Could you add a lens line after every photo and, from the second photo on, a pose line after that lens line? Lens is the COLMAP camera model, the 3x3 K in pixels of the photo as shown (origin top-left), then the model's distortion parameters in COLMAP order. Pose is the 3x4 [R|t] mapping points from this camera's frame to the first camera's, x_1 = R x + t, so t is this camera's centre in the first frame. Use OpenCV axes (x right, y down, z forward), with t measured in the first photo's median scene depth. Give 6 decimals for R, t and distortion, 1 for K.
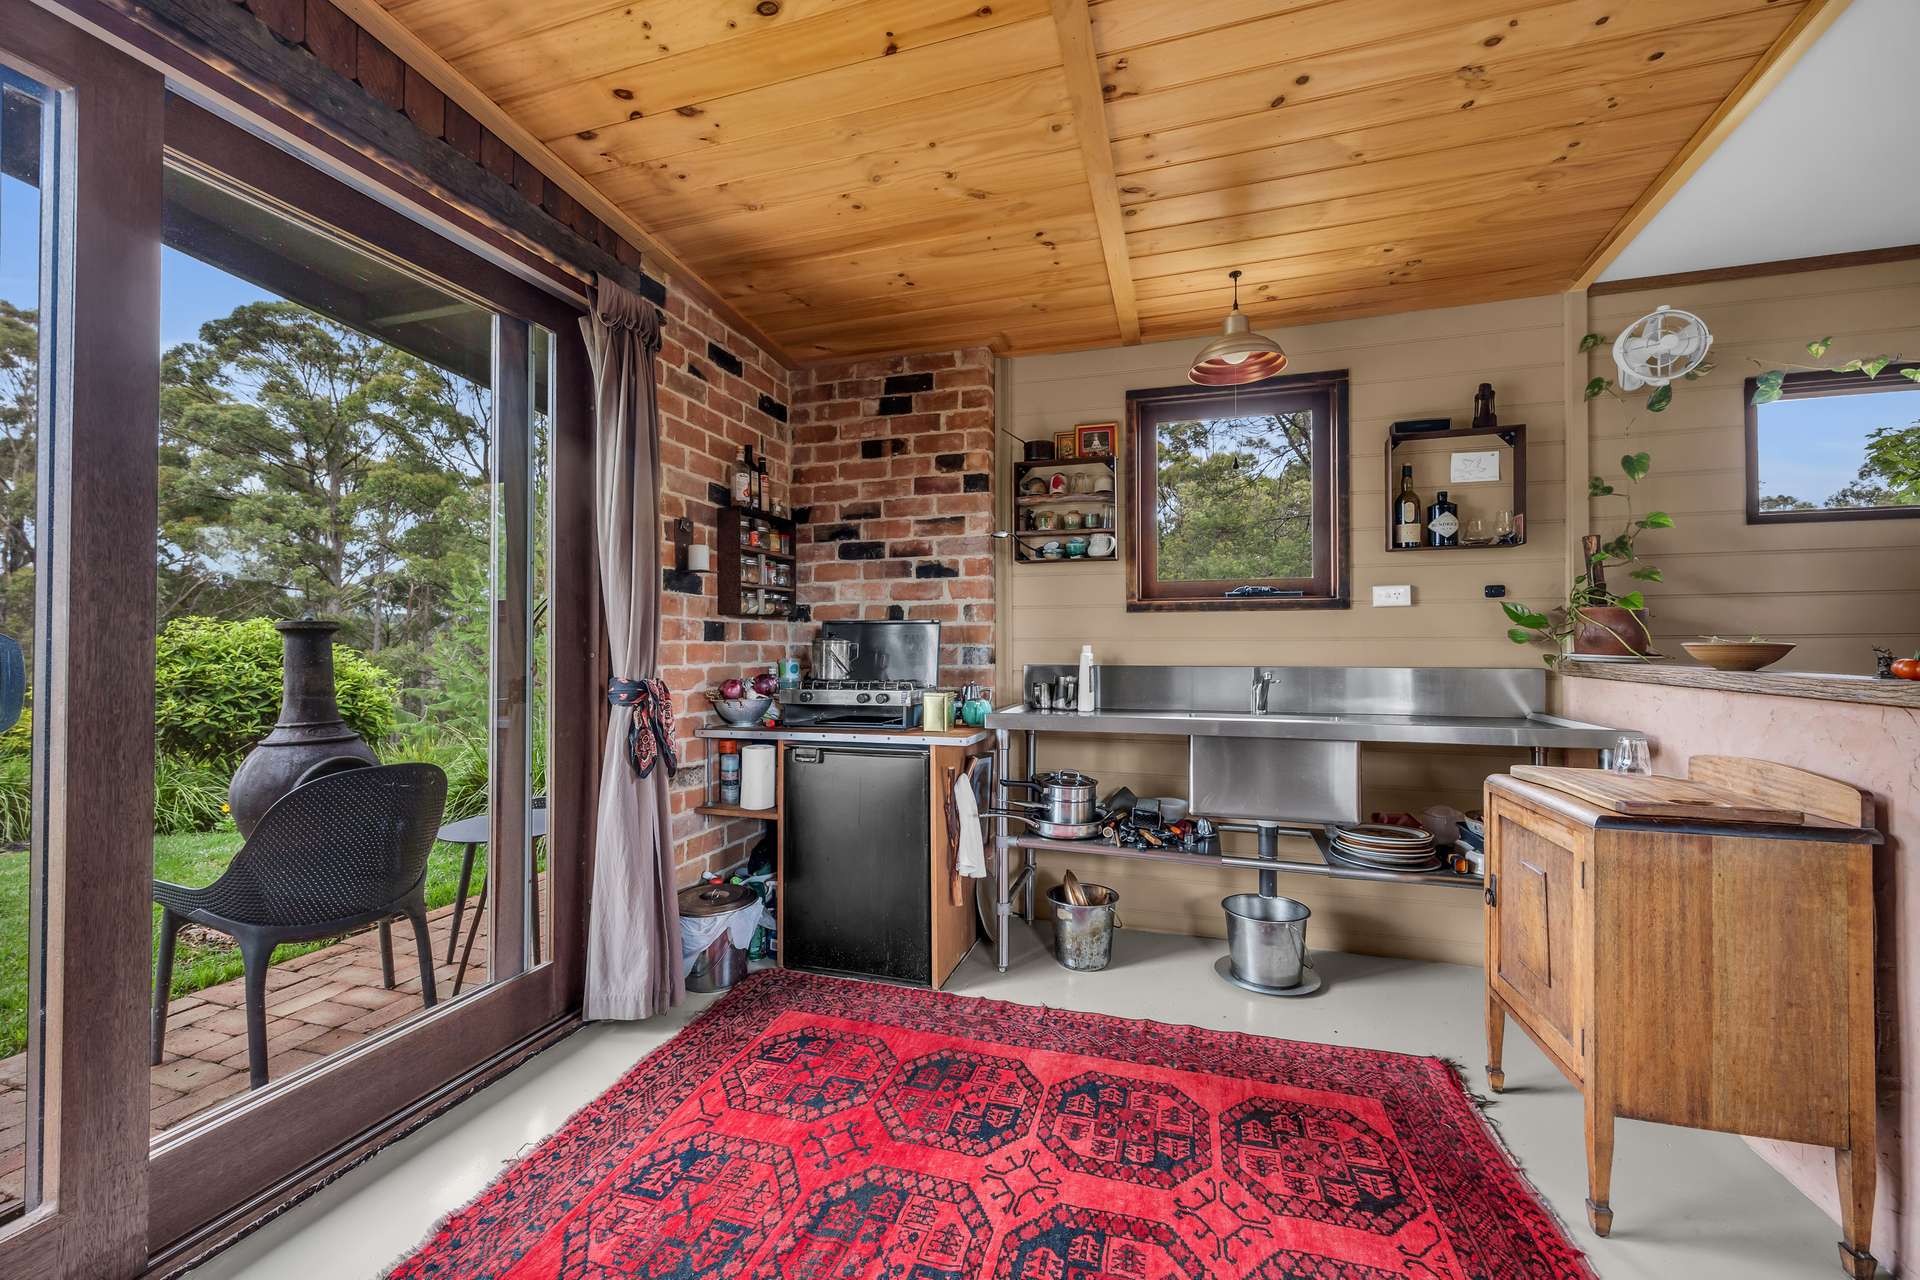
lens RADIAL K [[756.8, 0, 957.4], [0, 756.8, 636.0], [0, 0, 1]] dist [0.000086, -0.000048]
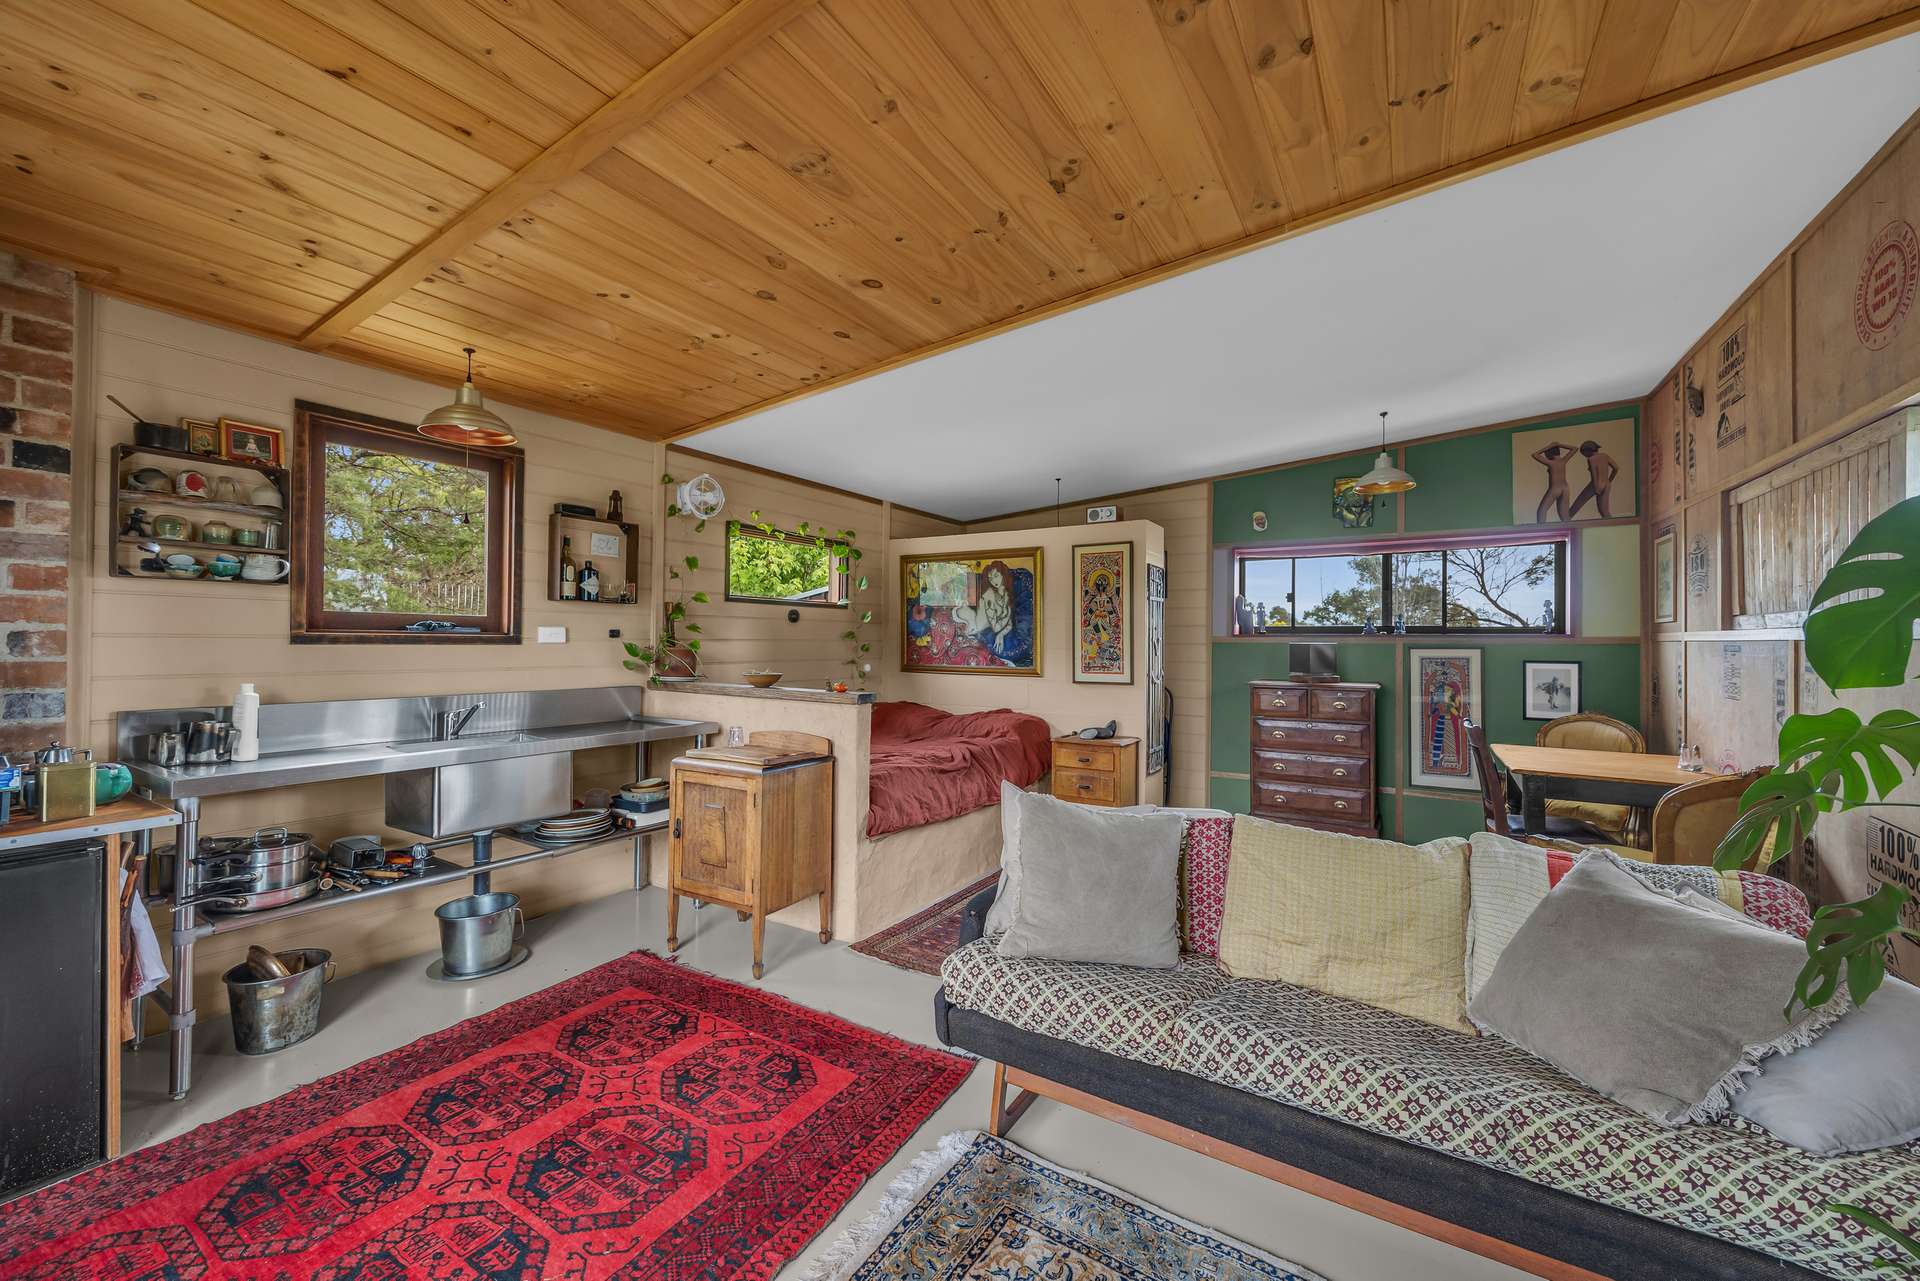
lens RADIAL K [[735.6, 0, 964.7], [0, 735.6, 638.0], [0, 0, 1]] dist [-0.006155, -0.000056]
pose [[0.240670, 0.008507, 0.970570, -0.452079], [-0.020675, 0.999780, -0.003636, -0.054985], [-0.970387, -0.019192, 0.240793, 0.012524]]
